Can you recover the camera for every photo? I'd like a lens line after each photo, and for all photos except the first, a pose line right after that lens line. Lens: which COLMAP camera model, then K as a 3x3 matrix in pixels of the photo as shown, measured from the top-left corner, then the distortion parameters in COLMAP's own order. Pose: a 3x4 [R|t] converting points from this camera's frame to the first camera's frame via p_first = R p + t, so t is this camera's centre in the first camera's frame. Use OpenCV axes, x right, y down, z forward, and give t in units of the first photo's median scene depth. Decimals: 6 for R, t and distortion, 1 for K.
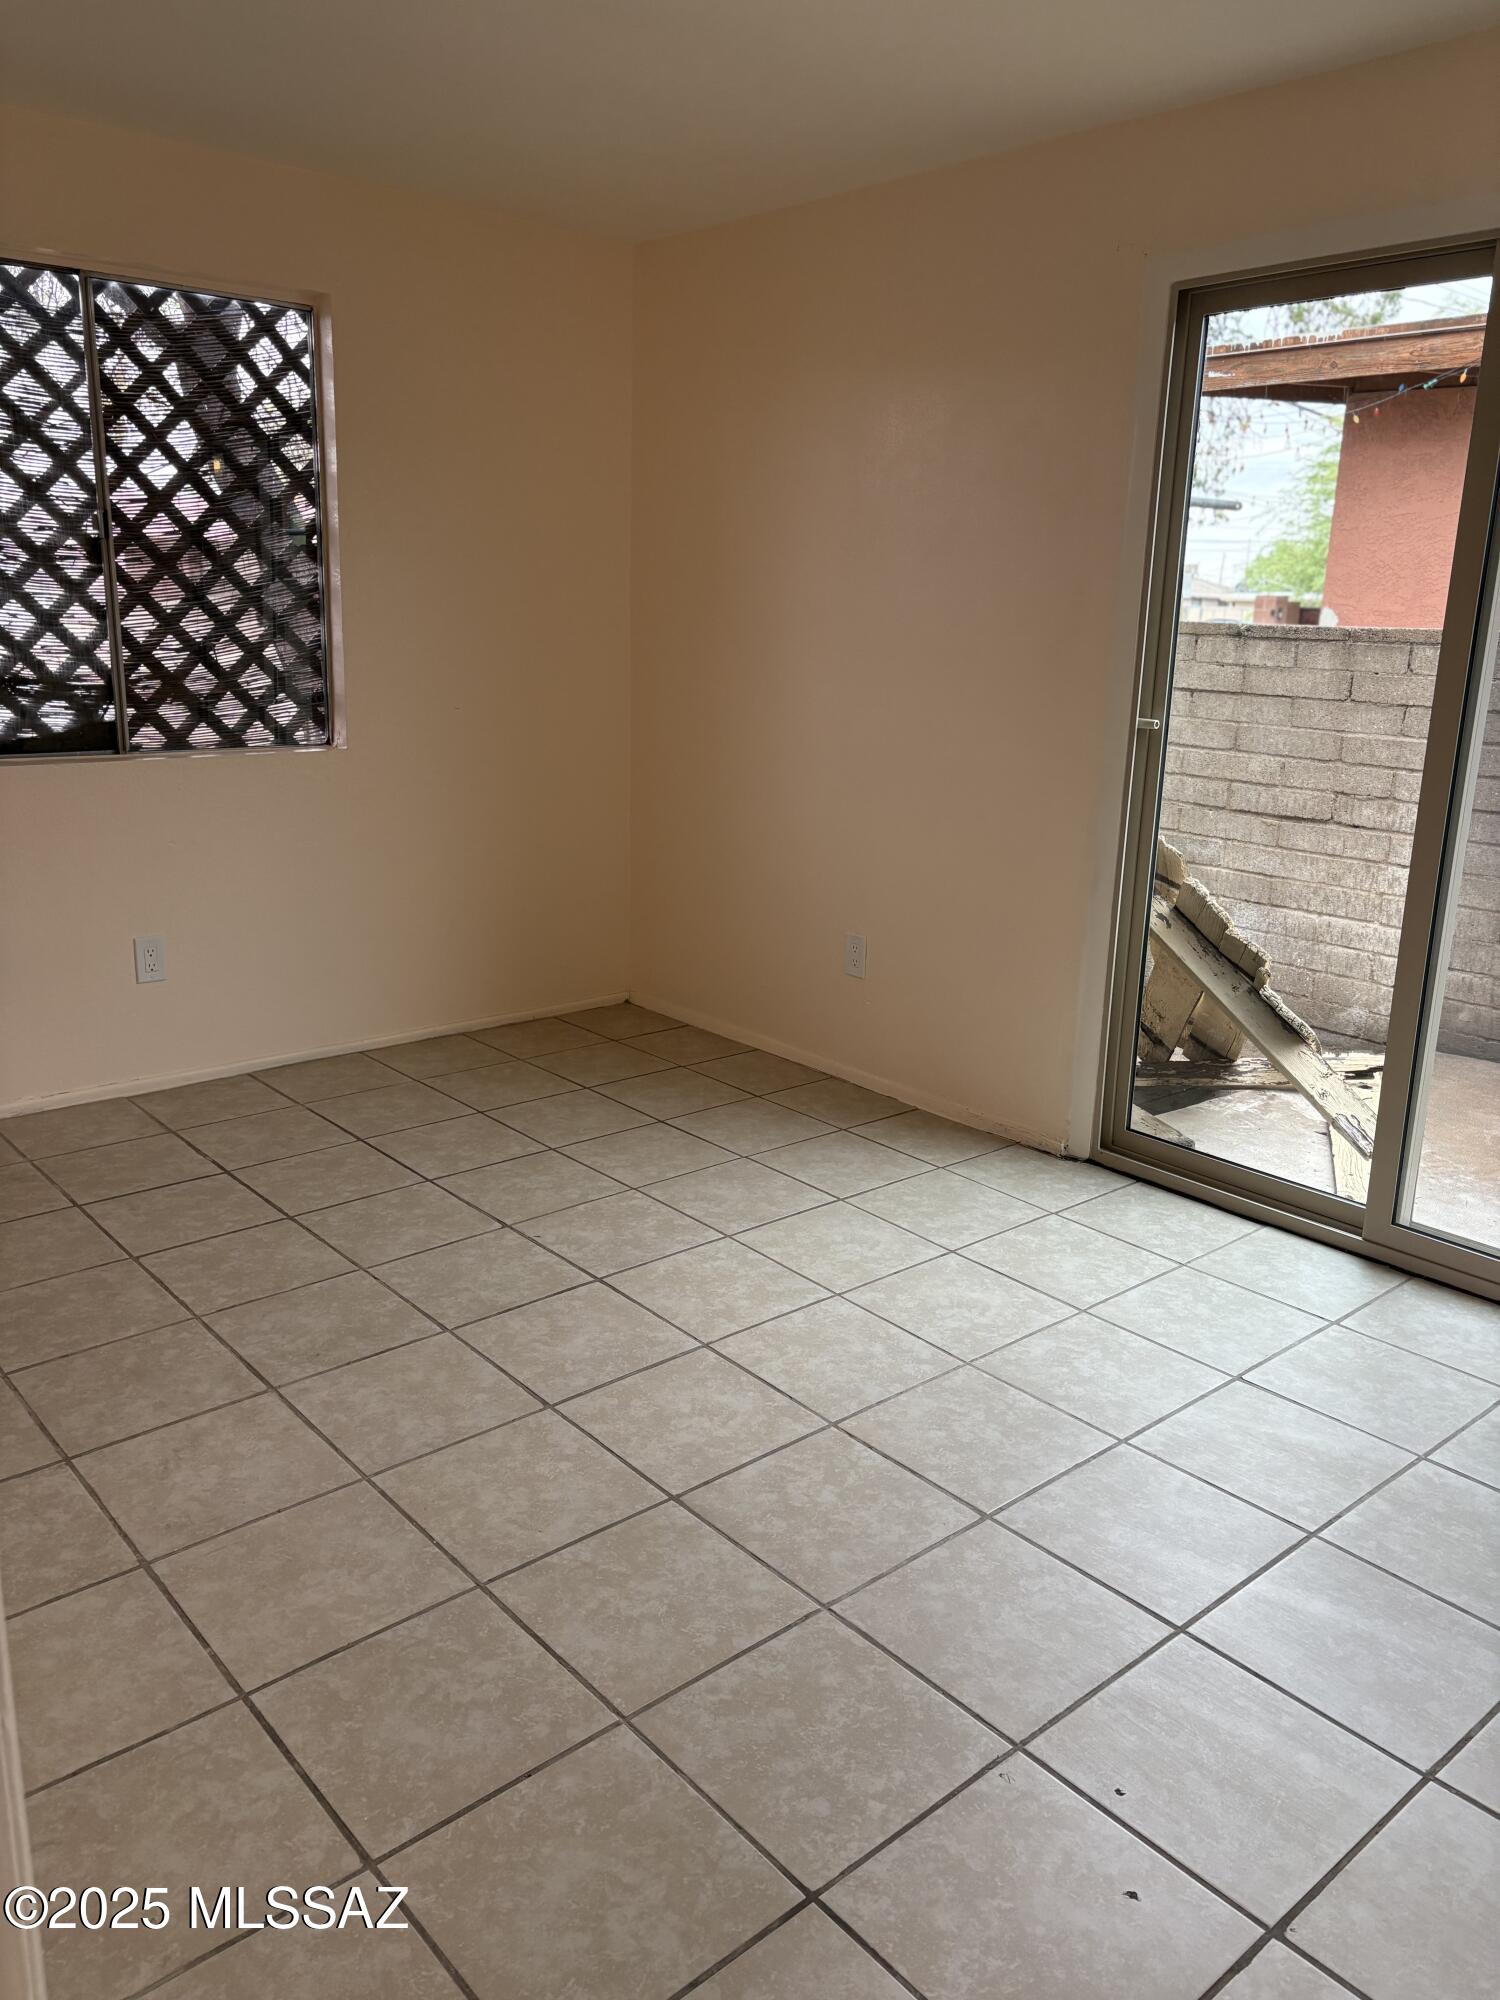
lens RADIAL K [[1519.3, 0, 750.0], [0, 1519.3, 1000.0], [0, 0, 1]] dist [0.072230, -0.105586]
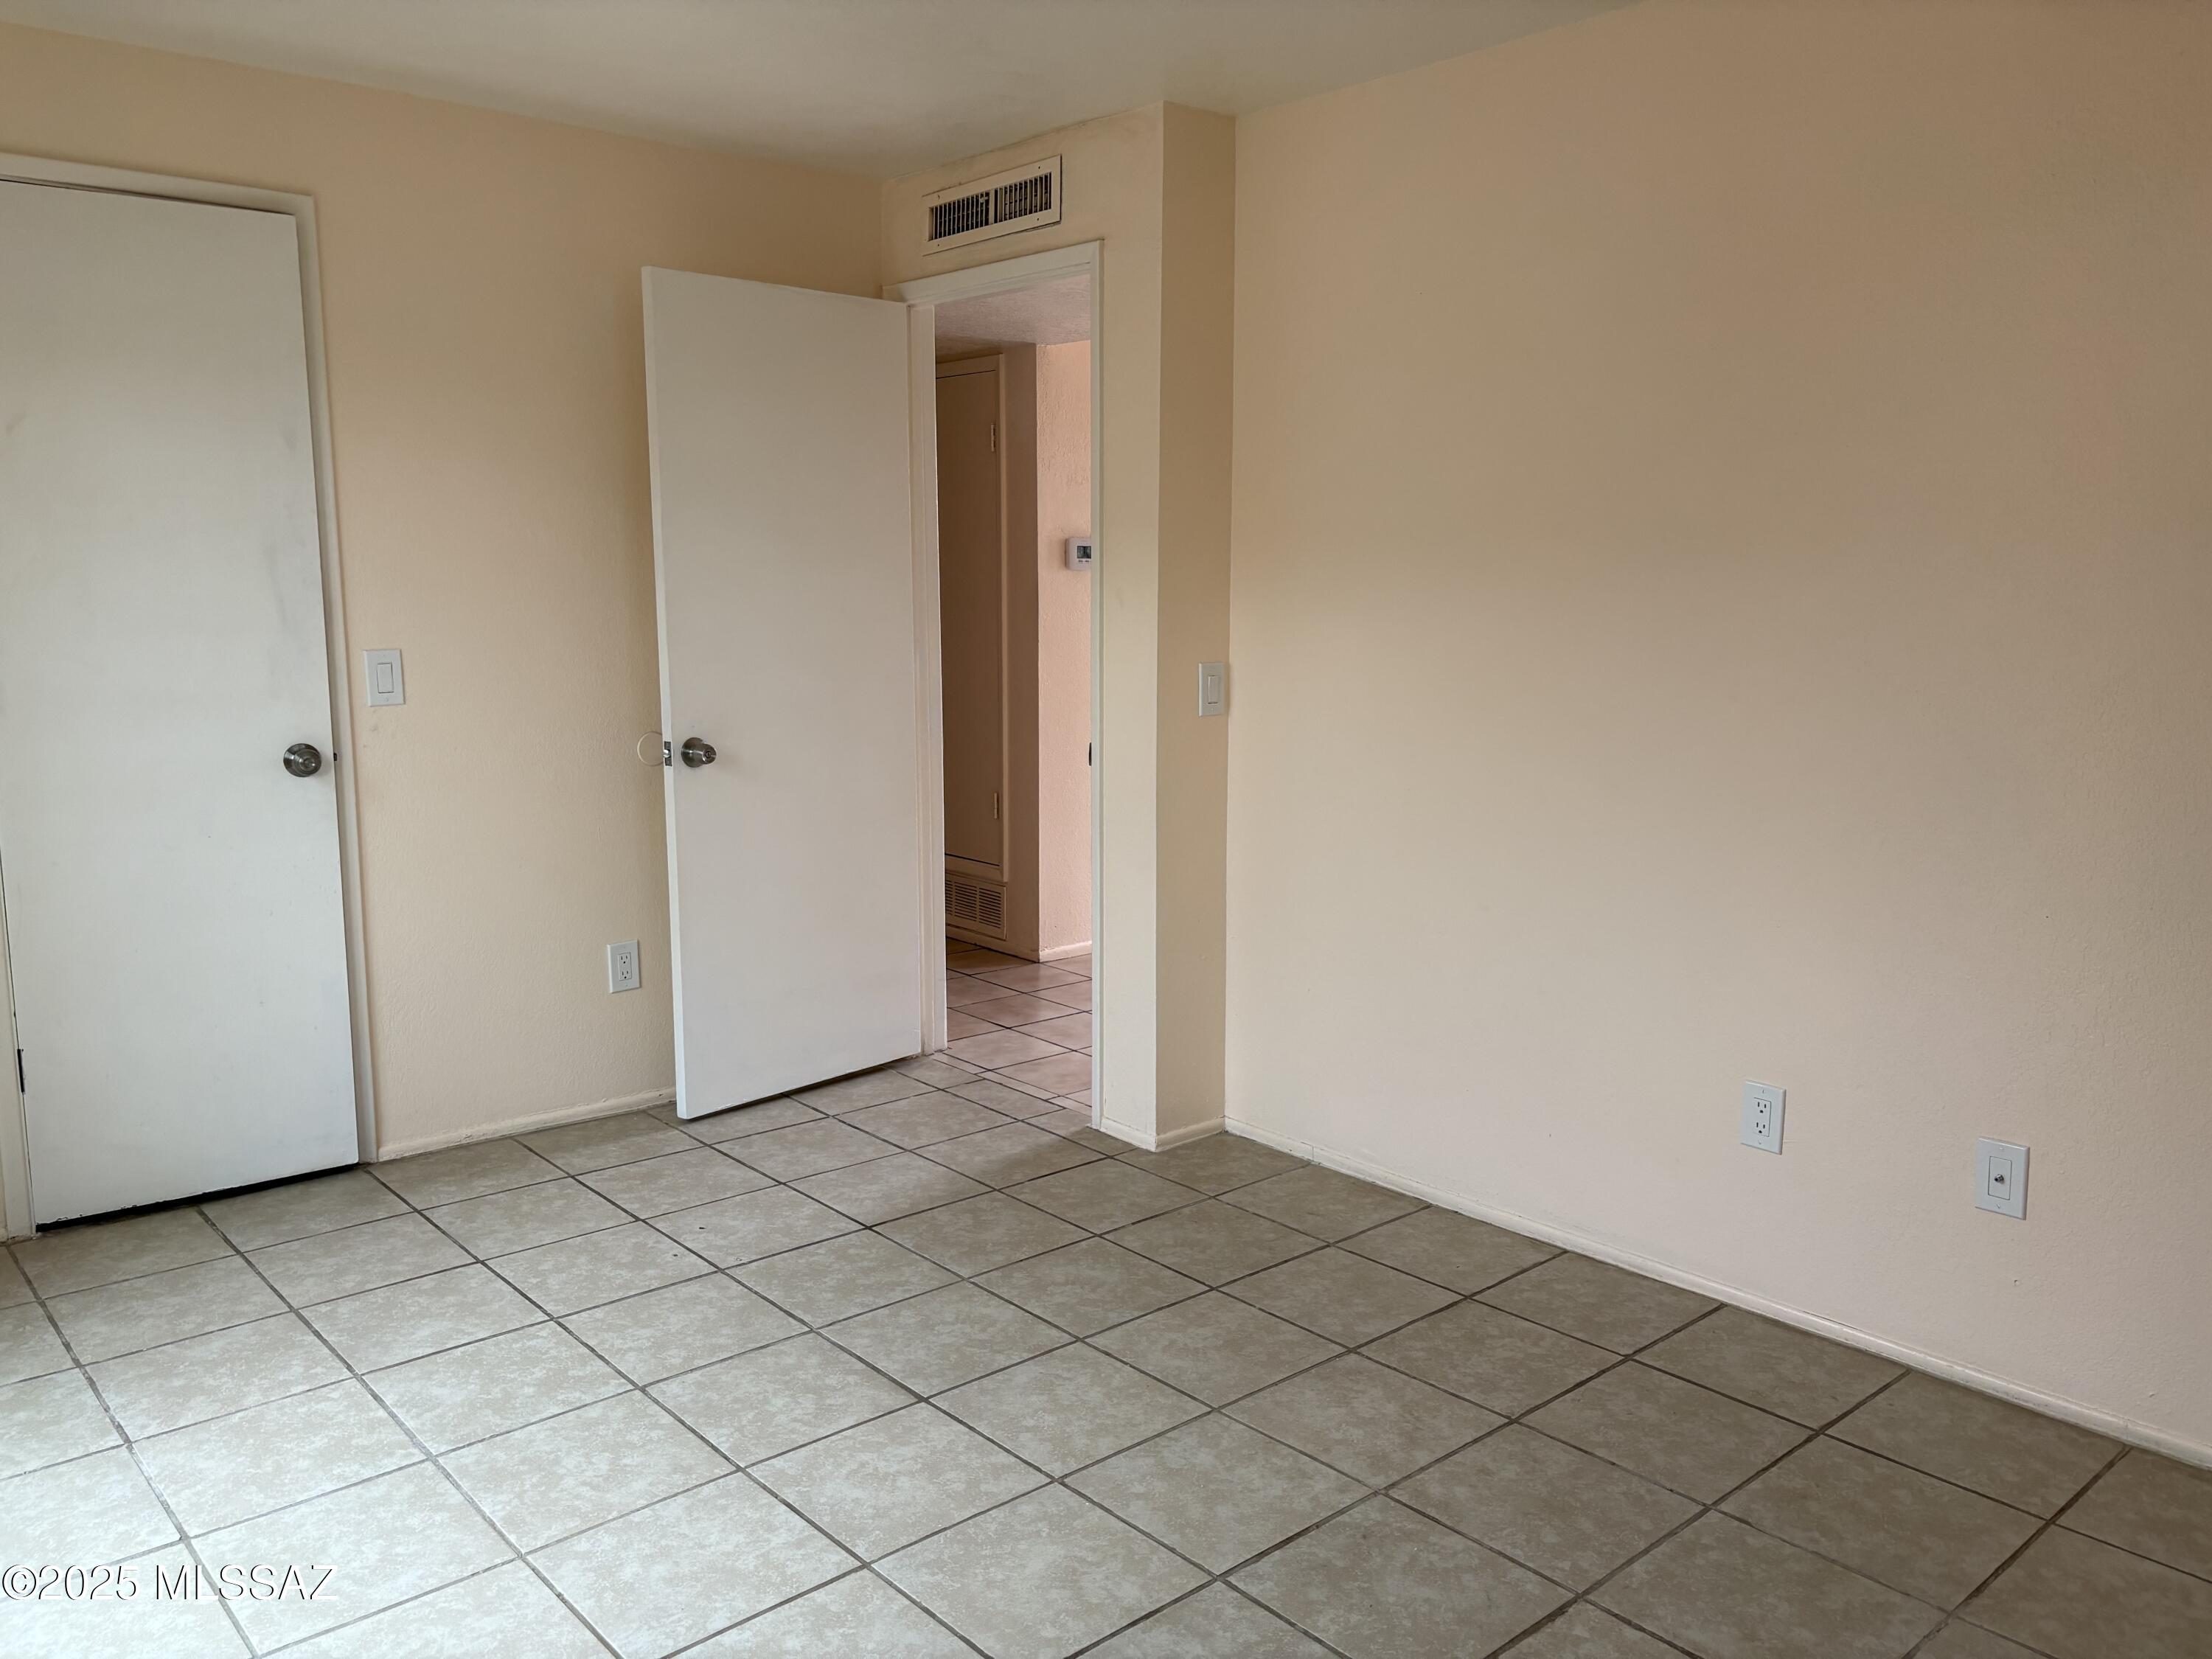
lens RADIAL K [[1680.4, 0, 1097.2], [0, 1680.4, 826.2], [0, 0, 1]] dist [0.072230, -0.105586]
pose [[-0.999639, -0.022785, -0.014216, -0.144657], [-0.026549, 0.918250, 0.395111, -0.513679], [0.004052, 0.395345, -0.918524, 1.919871]]
